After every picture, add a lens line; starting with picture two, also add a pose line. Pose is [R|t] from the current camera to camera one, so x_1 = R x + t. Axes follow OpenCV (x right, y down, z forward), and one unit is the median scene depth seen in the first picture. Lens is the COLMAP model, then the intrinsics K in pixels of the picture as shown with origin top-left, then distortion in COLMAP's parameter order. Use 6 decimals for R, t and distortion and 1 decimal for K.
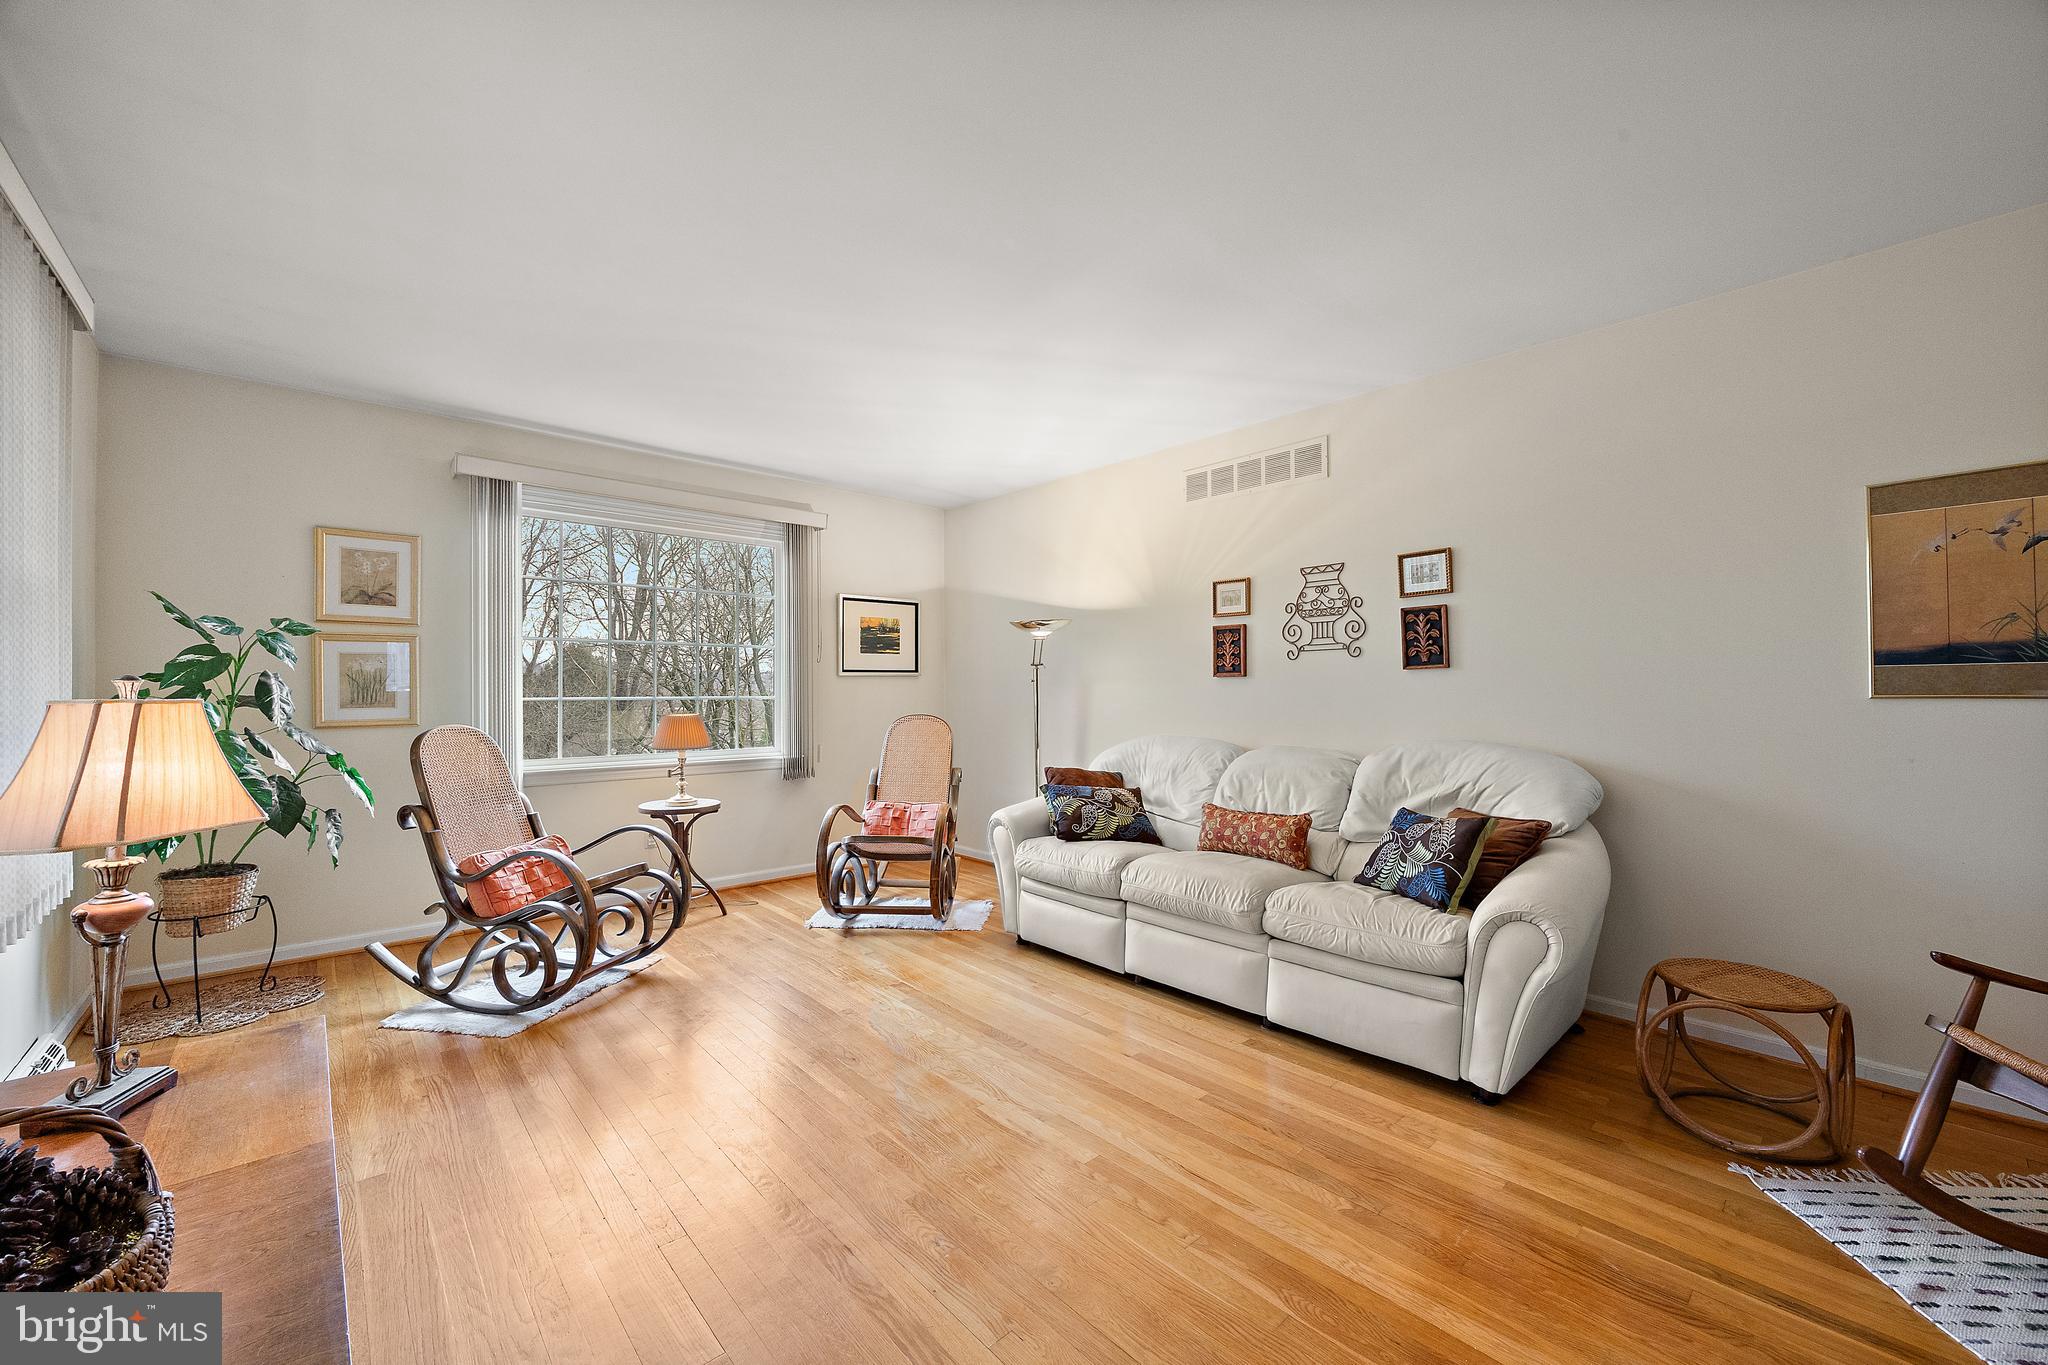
lens RADIAL K [[787.5, 0, 1037.3], [0, 787.5, 678.4], [0, 0, 1]] dist [-0.000684, -0.000551]
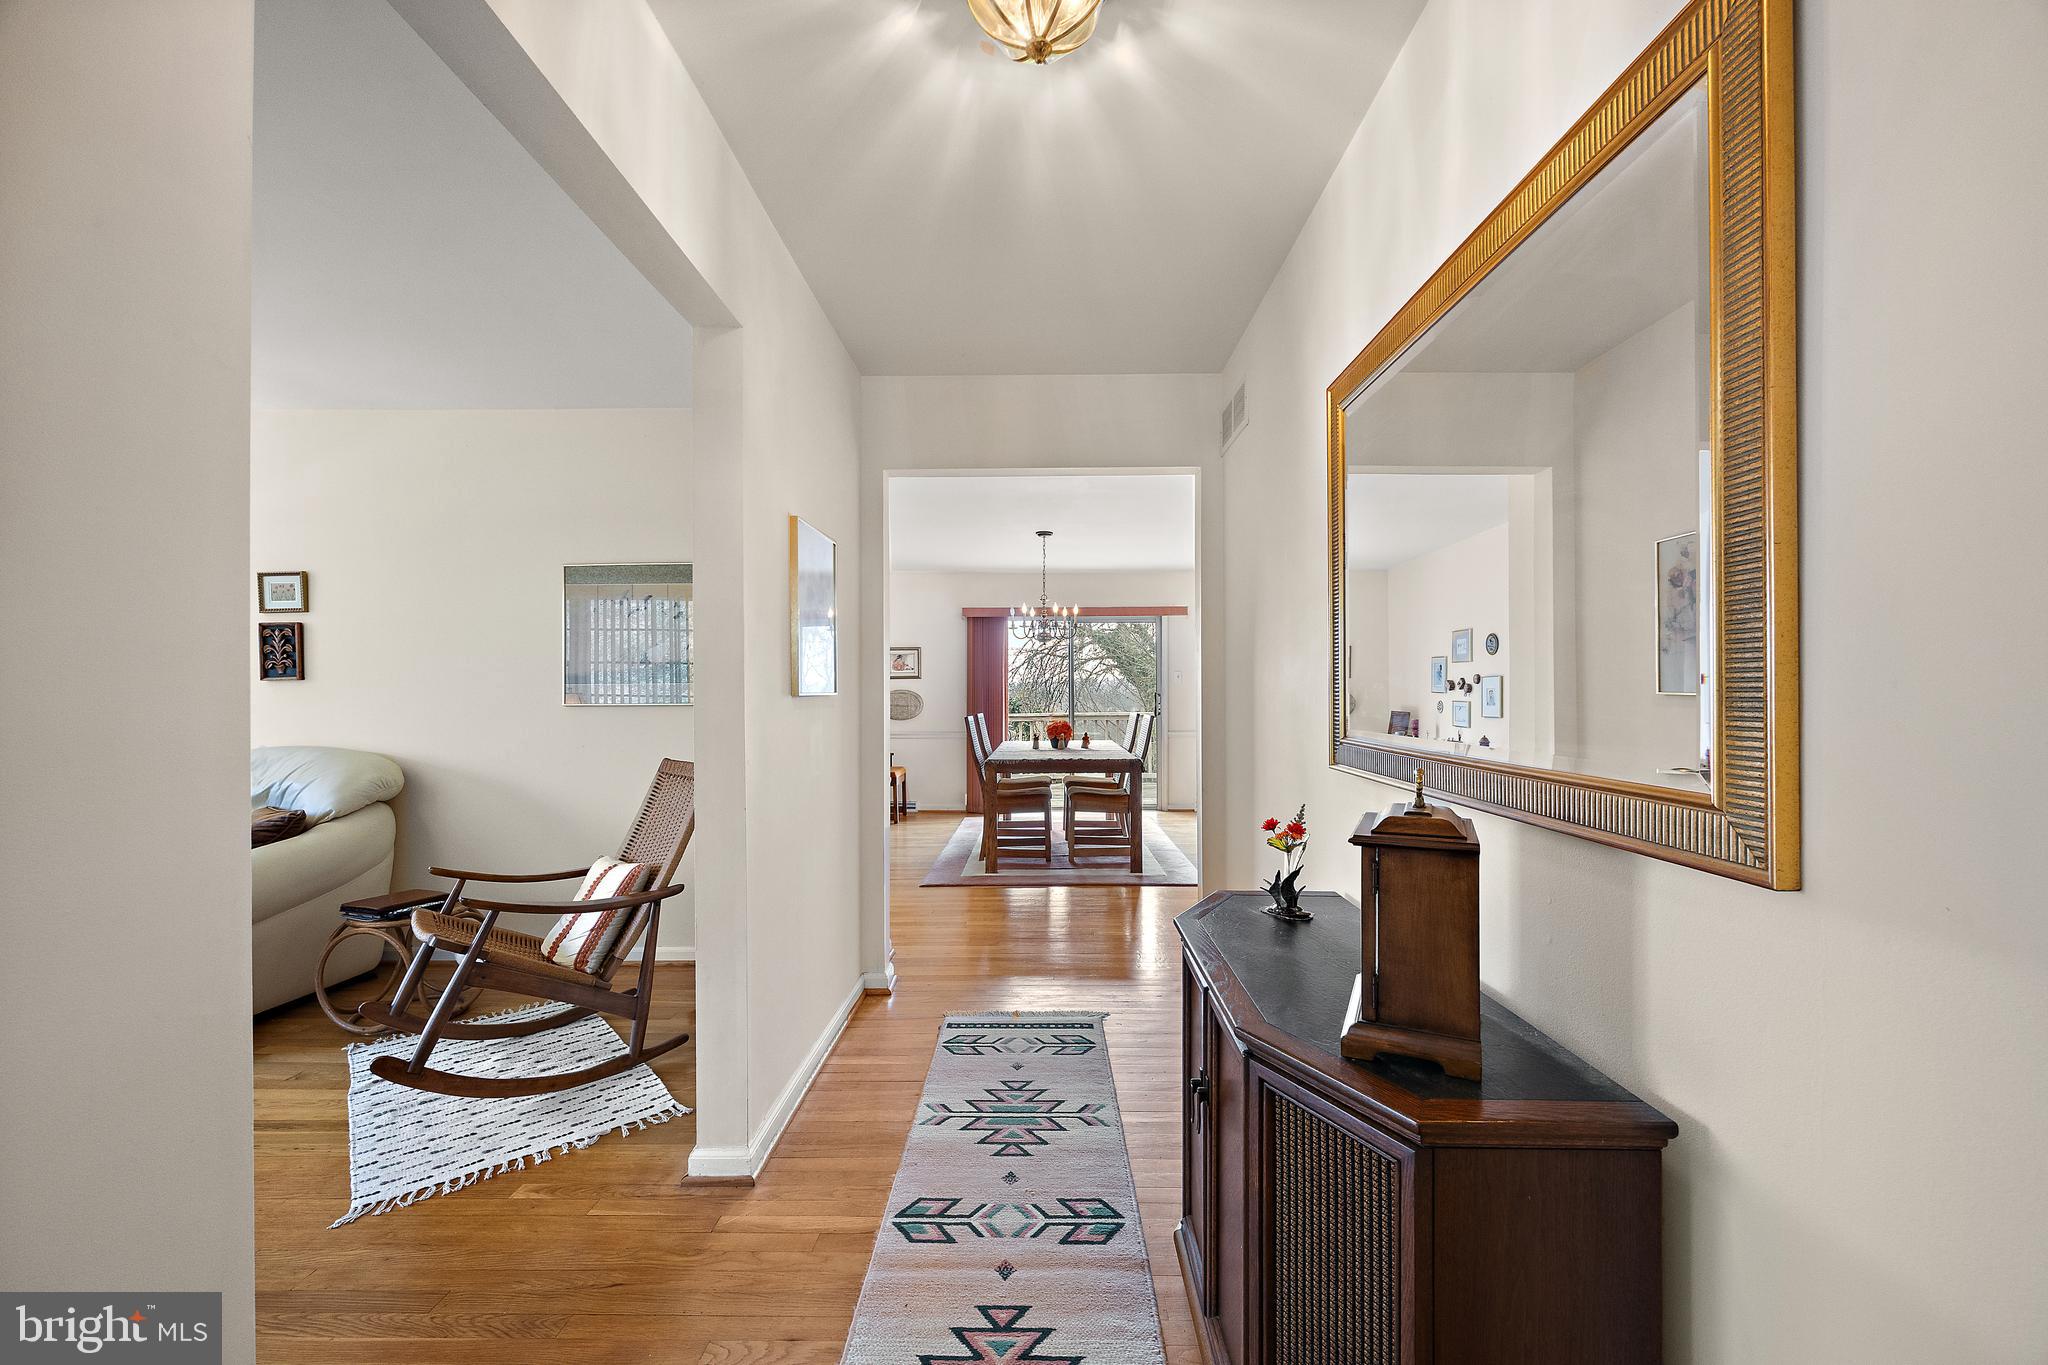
lens RADIAL K [[787.5, 0, 1030.5], [0, 787.5, 679.4], [0, 0, 1]] dist [-0.000684, -0.000551]
pose [[0.691581, 0.012209, 0.722196, 0.419607], [-0.011550, 0.999916, -0.005843, -0.018748], [-0.722207, -0.004300, 0.691664, -0.492878]]
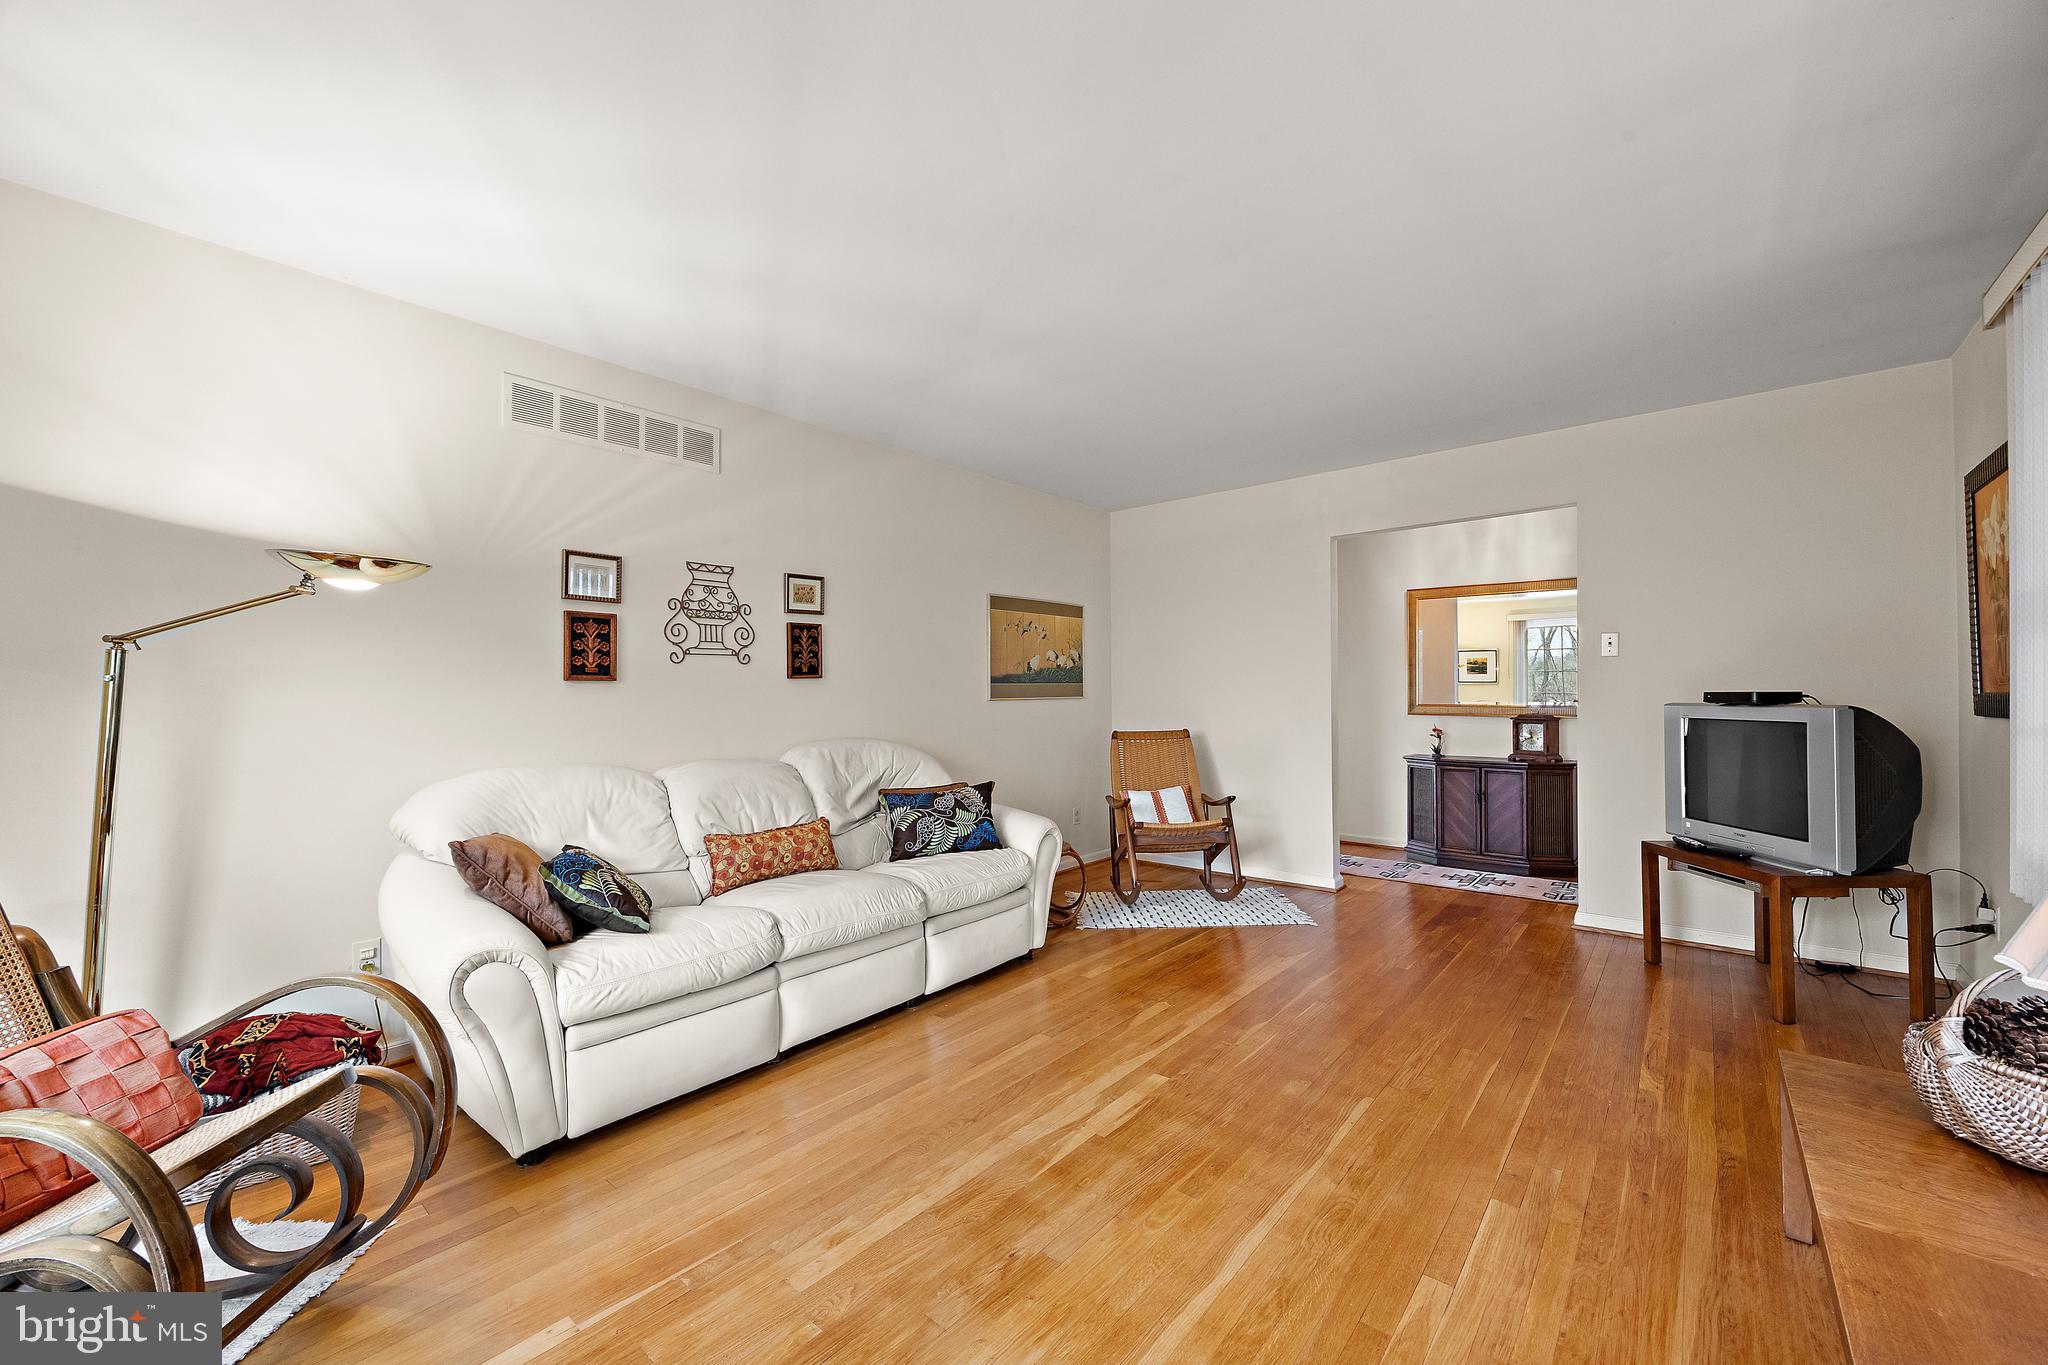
lens RADIAL K [[787.5, 0, 1036.1], [0, 787.5, 683.8], [0, 0, 1]] dist [-0.000684, -0.000551]
pose [[-0.120704, 0.026462, 0.992336, -0.666740], [0.002146, 0.999649, -0.026396, 0.025900], [-0.992686, -0.001056, -0.120719, 0.798370]]
